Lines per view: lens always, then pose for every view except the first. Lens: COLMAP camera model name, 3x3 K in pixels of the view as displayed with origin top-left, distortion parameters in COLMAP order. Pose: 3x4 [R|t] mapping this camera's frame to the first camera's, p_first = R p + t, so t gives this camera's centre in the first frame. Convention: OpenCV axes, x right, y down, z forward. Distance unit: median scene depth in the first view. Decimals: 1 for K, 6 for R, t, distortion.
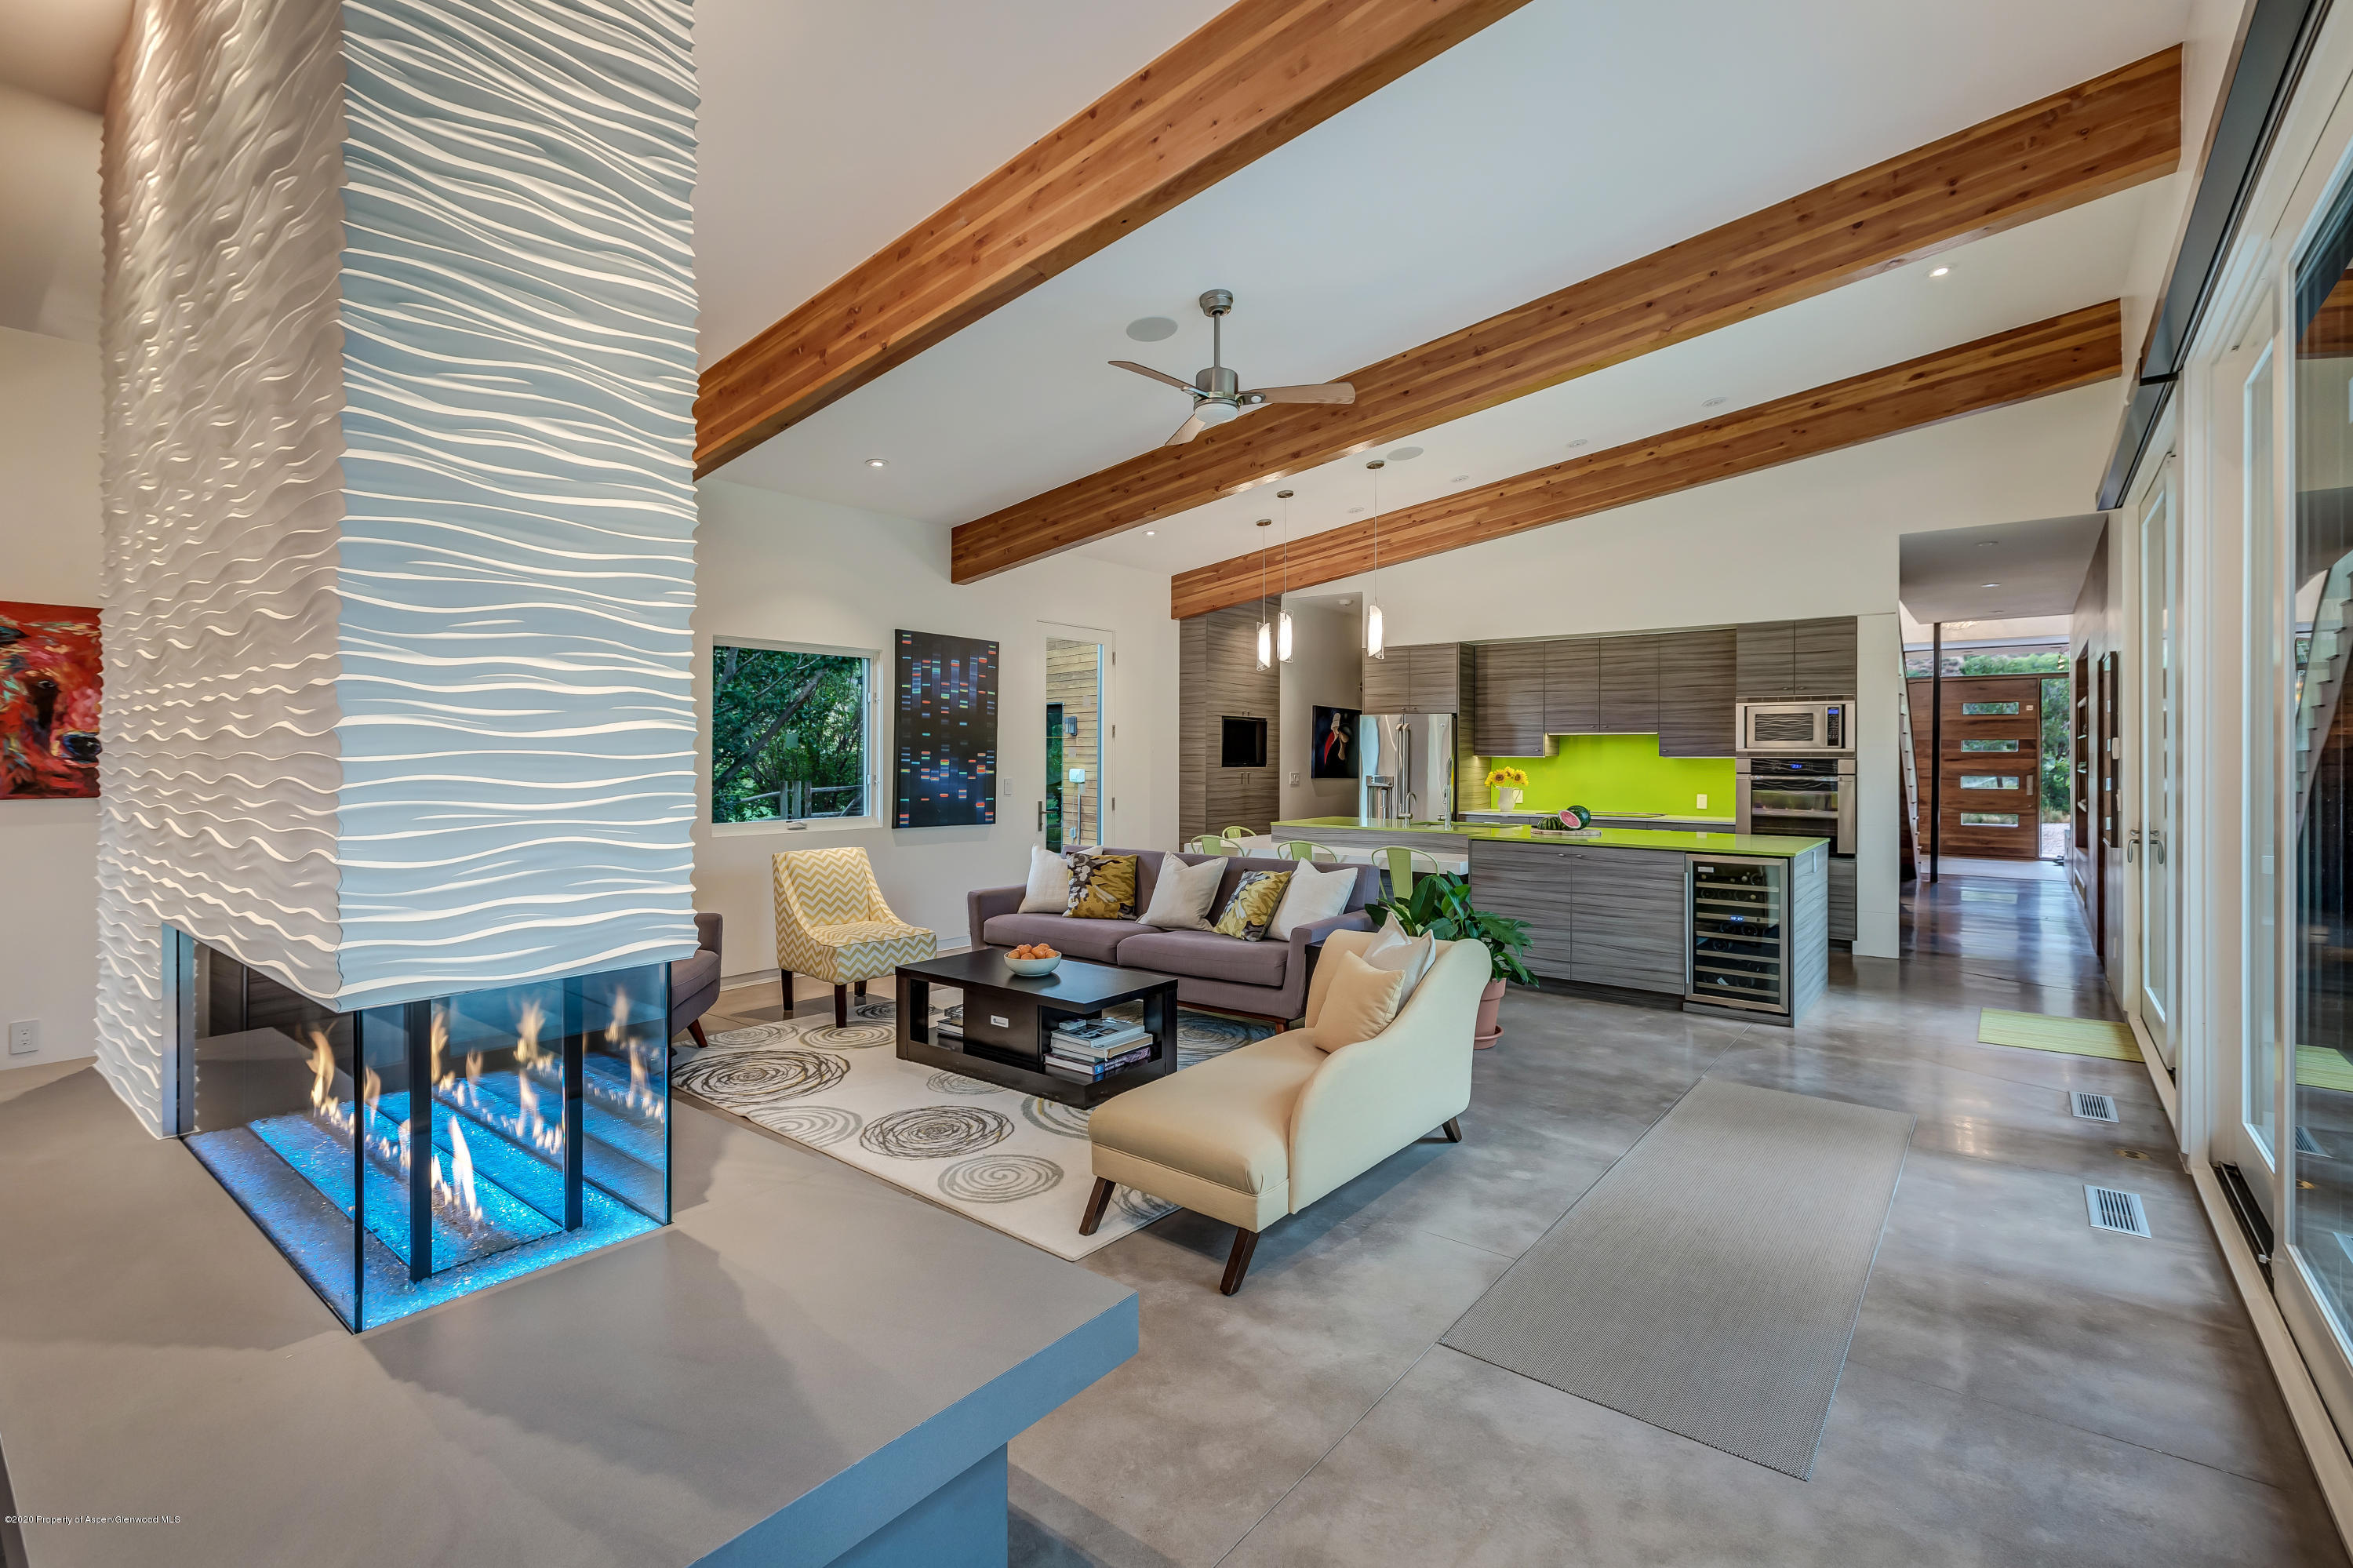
lens RADIAL K [[1048.4, 0, 1185.0], [0, 1048.4, 748.7], [0, 0, 1]] dist [-0.001403, -0.000294]
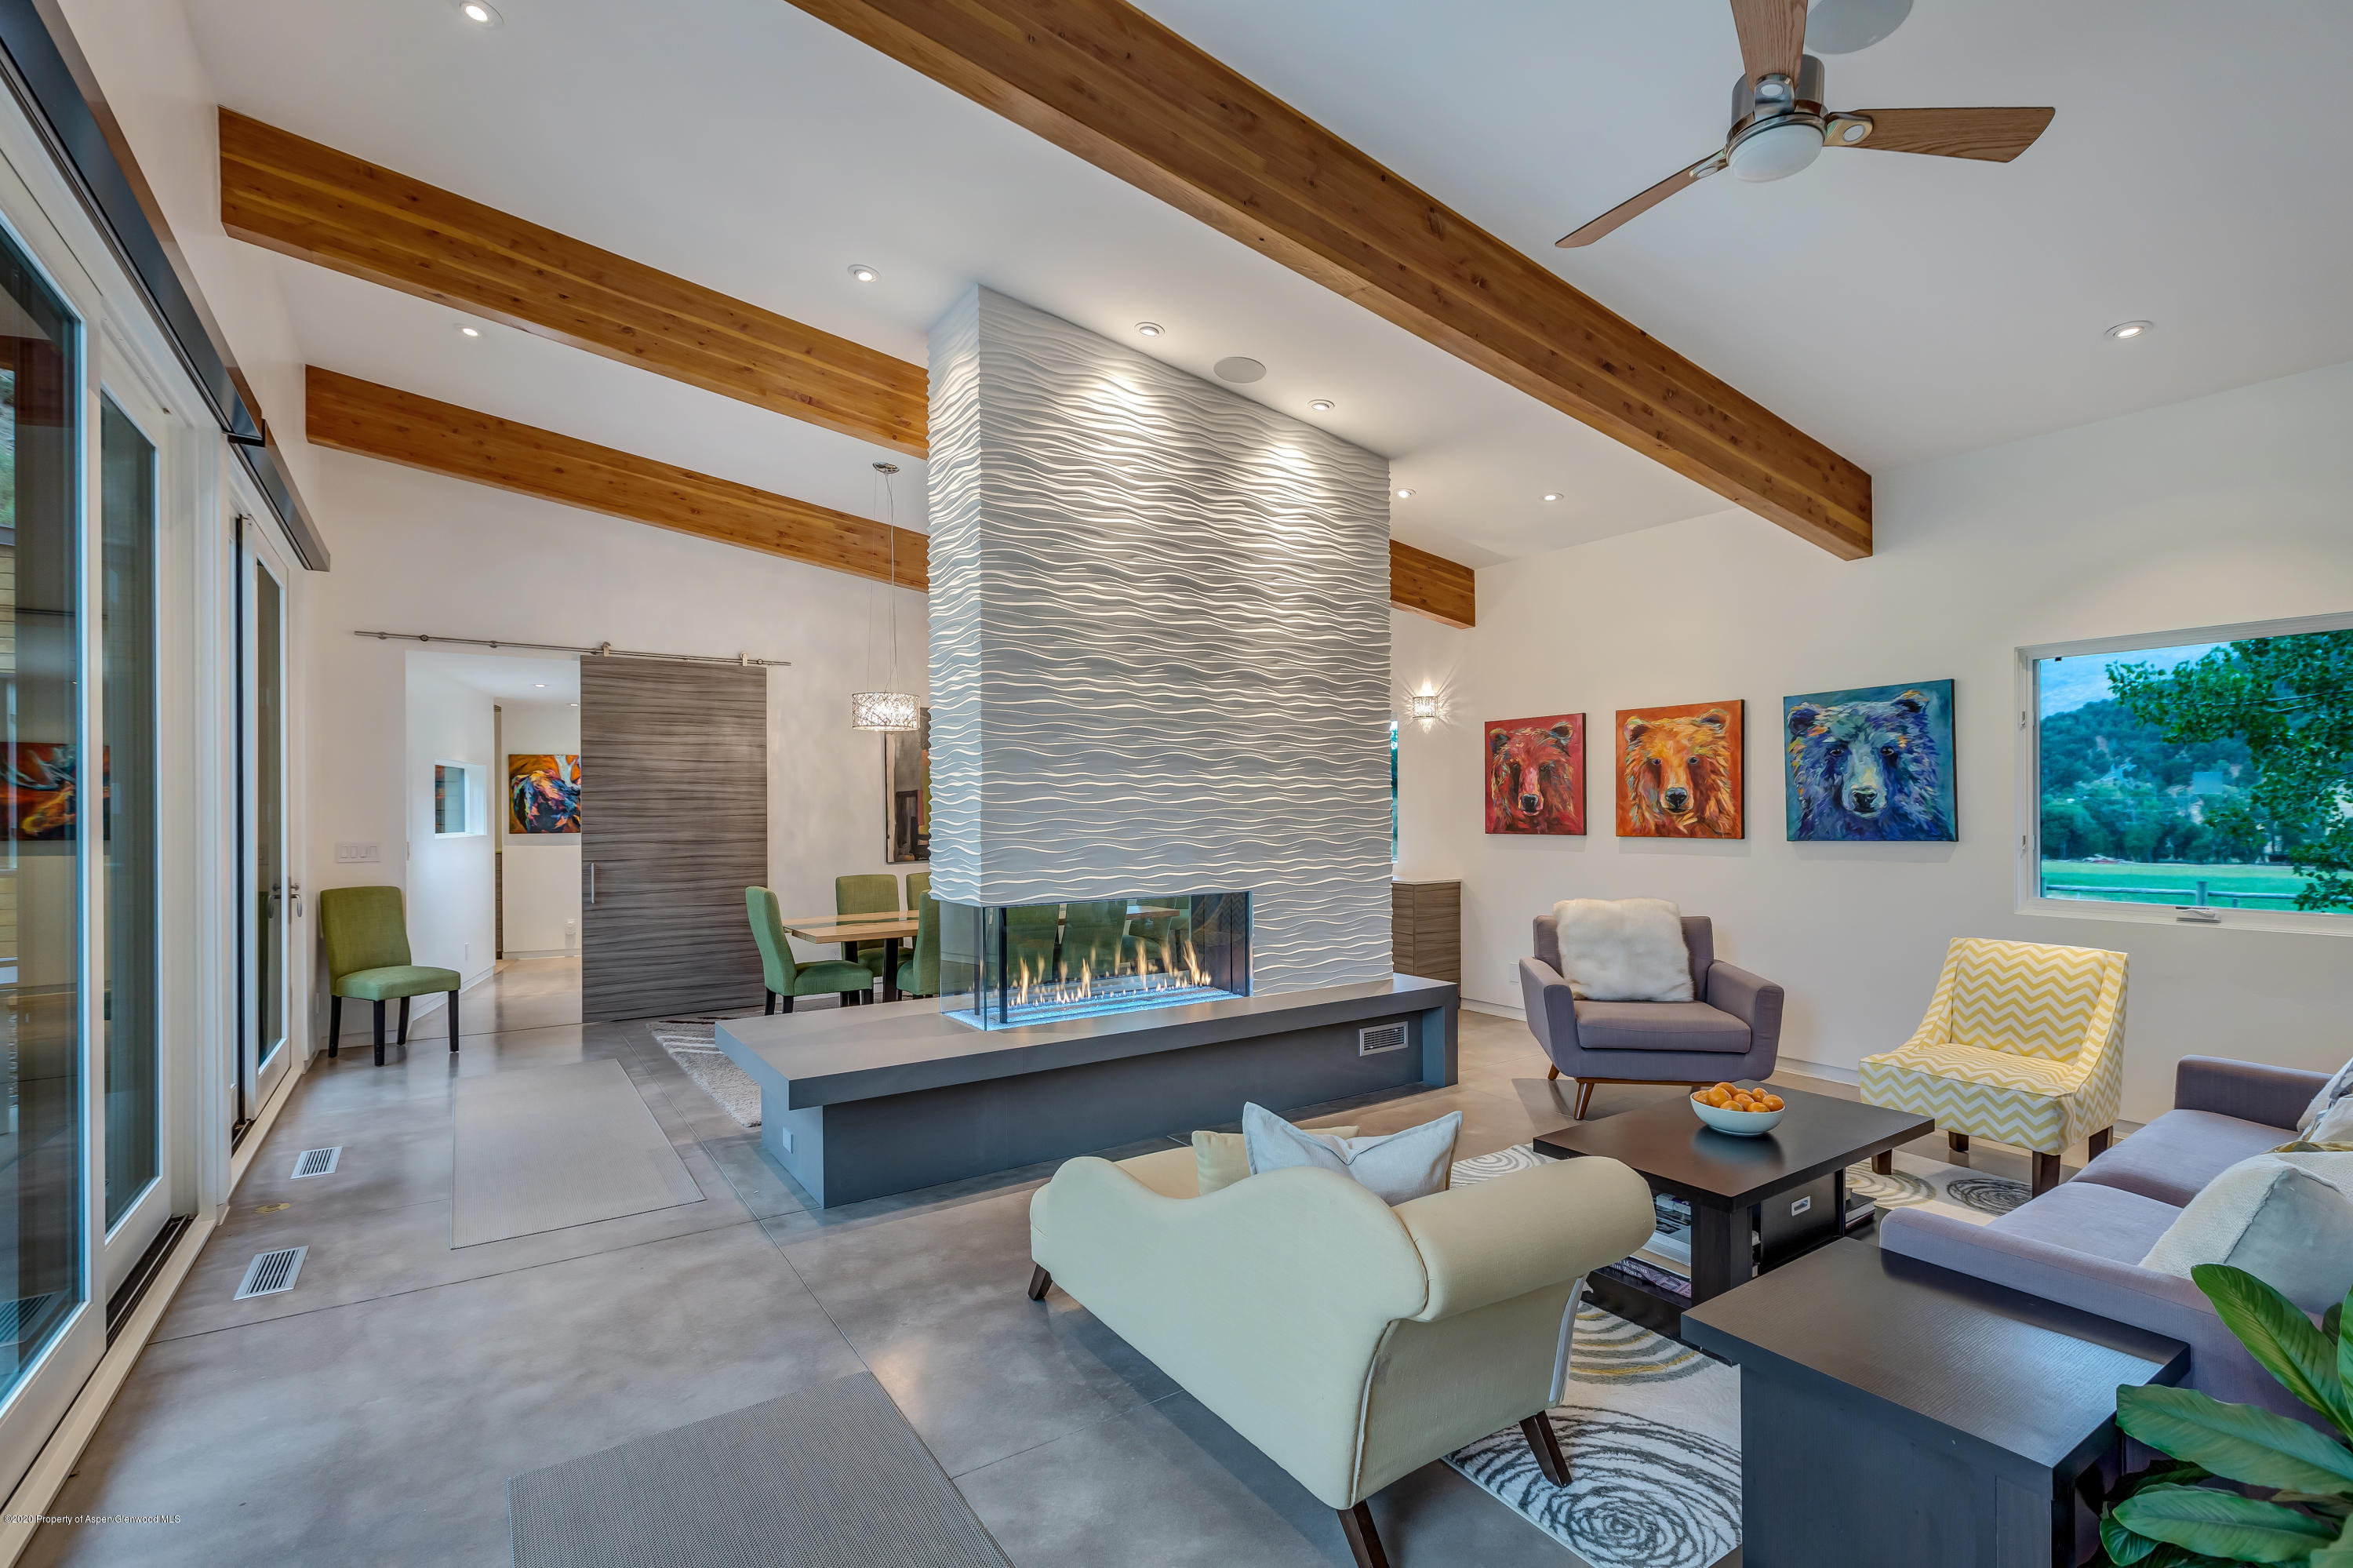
lens RADIAL K [[1090.4, 0, 1182.6], [0, 1090.4, 796.5], [0, 0, 1]] dist [-0.002196, -0.001385]
pose [[-0.305356, -0.010785, -0.952177, 0.850642], [0.009813, 0.999847, -0.014472, 0.008666], [0.952188, -0.013763, -0.305203, 1.174496]]
